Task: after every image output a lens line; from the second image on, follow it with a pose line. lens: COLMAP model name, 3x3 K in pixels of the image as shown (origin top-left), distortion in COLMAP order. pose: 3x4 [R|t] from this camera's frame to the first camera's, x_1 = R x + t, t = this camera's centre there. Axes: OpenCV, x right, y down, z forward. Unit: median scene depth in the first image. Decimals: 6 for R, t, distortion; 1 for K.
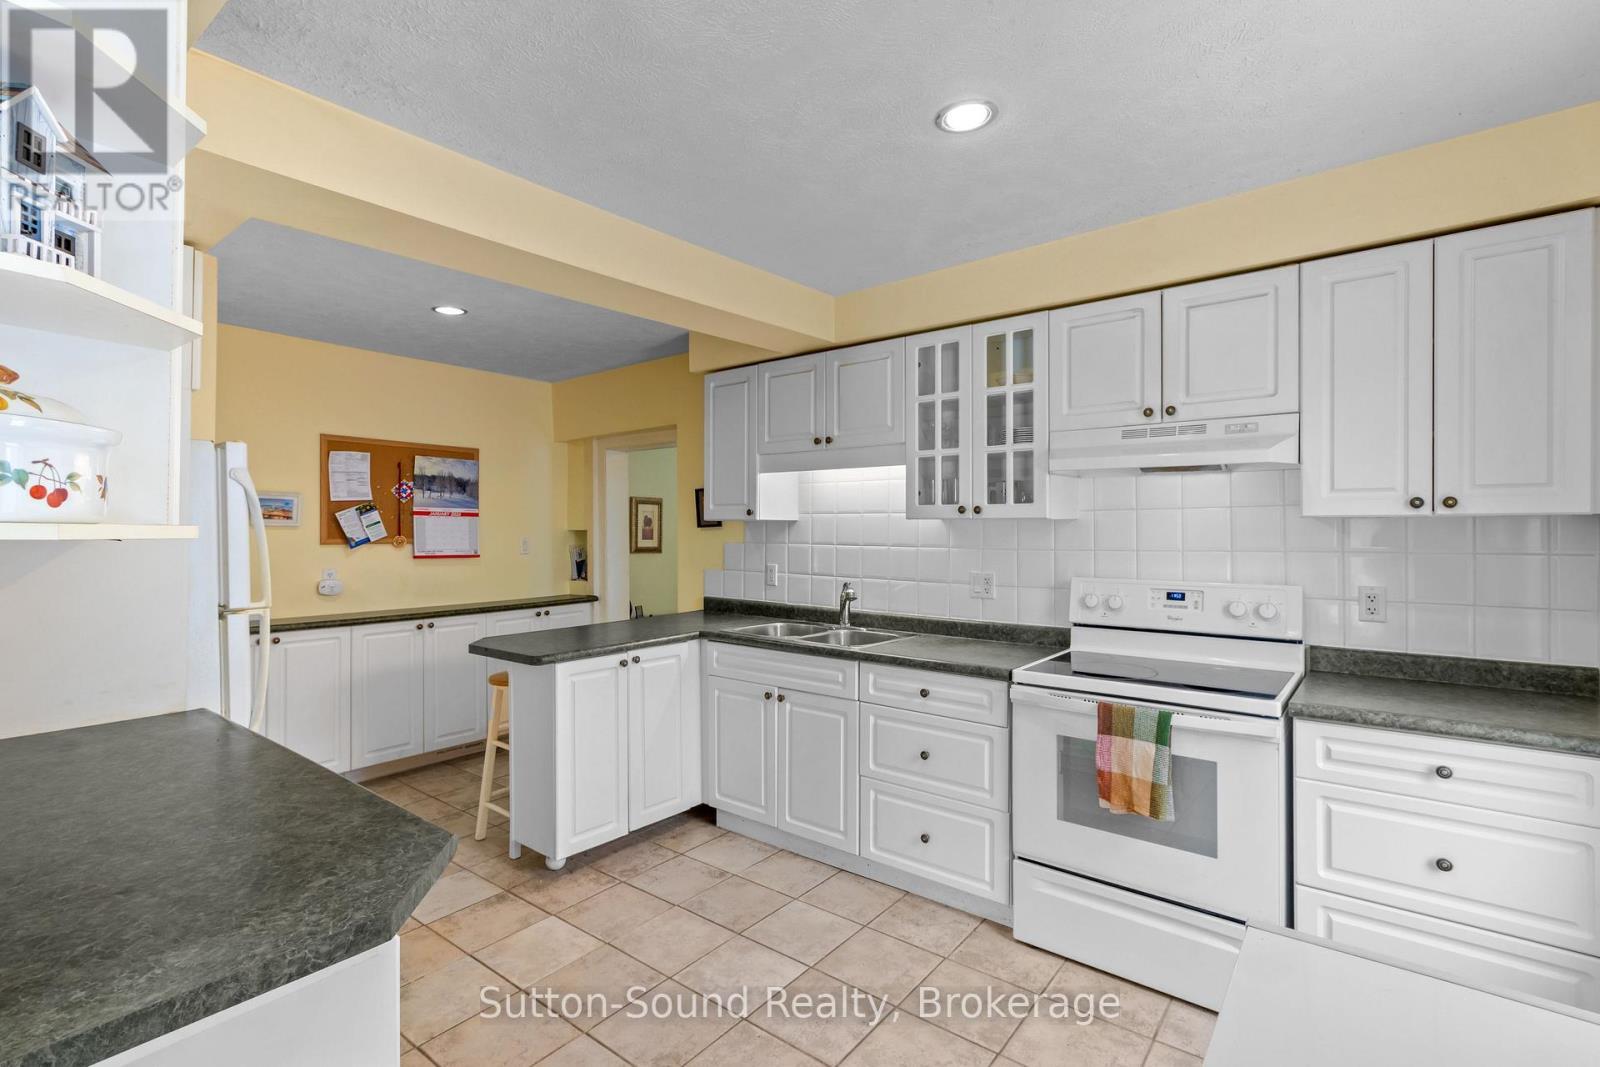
lens RADIAL K [[737.1, 0, 798.2], [0, 737.1, 530.4], [0, 0, 1]] dist [0.000649, -0.000340]
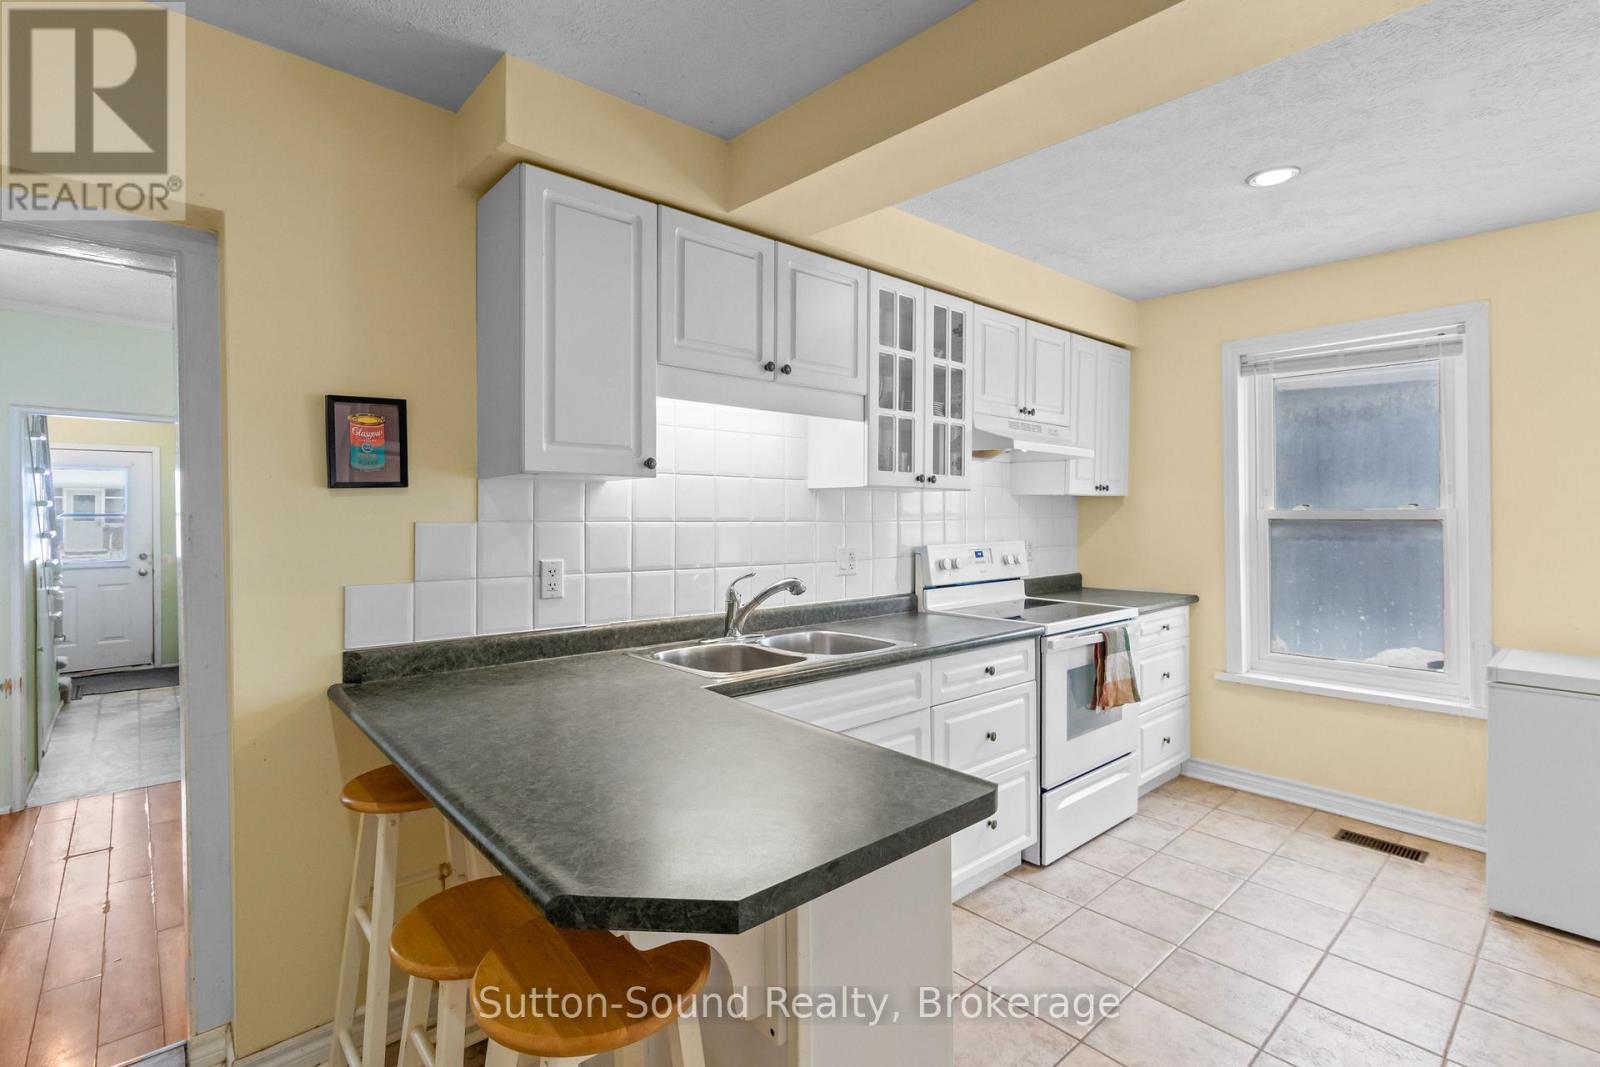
lens RADIAL K [[737.1, 0, 790.6], [0, 737.1, 513.5], [0, 0, 1]] dist [0.000649, -0.000340]
pose [[0.189899, 0.004291, 0.981794, -0.527160], [0.007605, 0.999954, -0.005841, 0.015526], [-0.981774, 0.008576, 0.189858, 0.700849]]
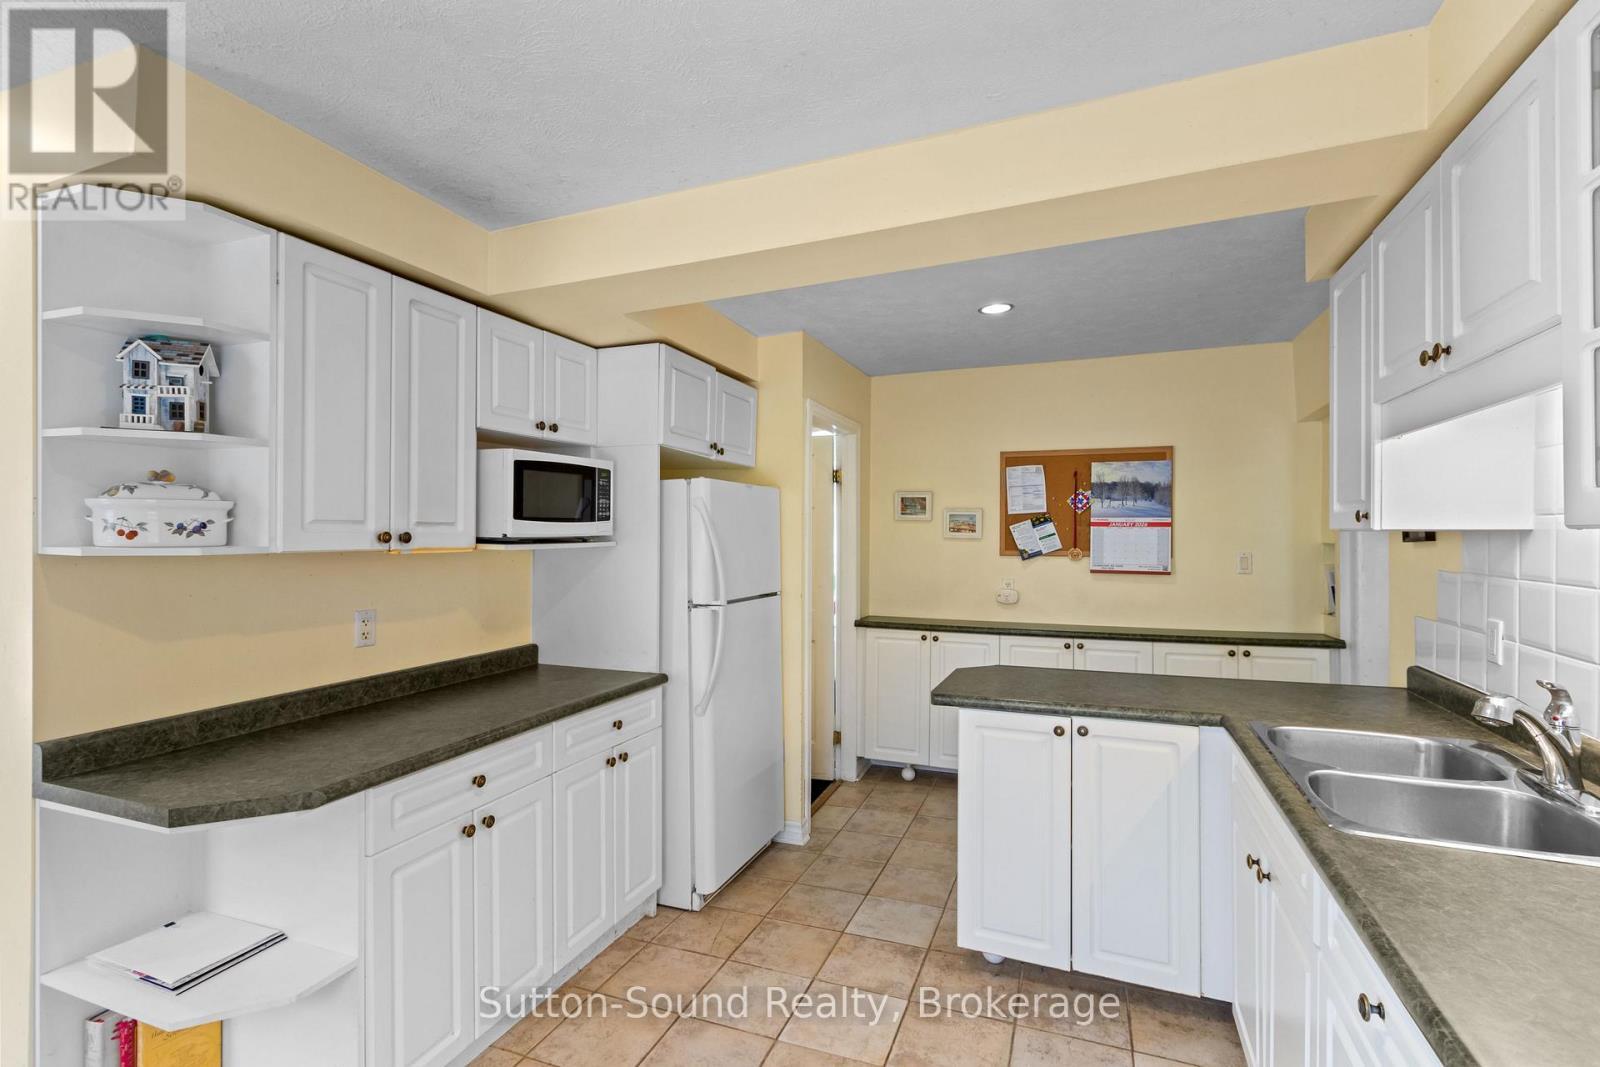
lens RADIAL K [[737.1, 0, 805.6], [0, 737.1, 533.8], [0, 0, 1]] dist [0.000649, -0.000340]
pose [[0.293136, -0.002231, -0.956068, 0.287279], [-0.001937, 0.999994, -0.002927, -0.008540], [0.956069, 0.002709, 0.293130, 0.410201]]
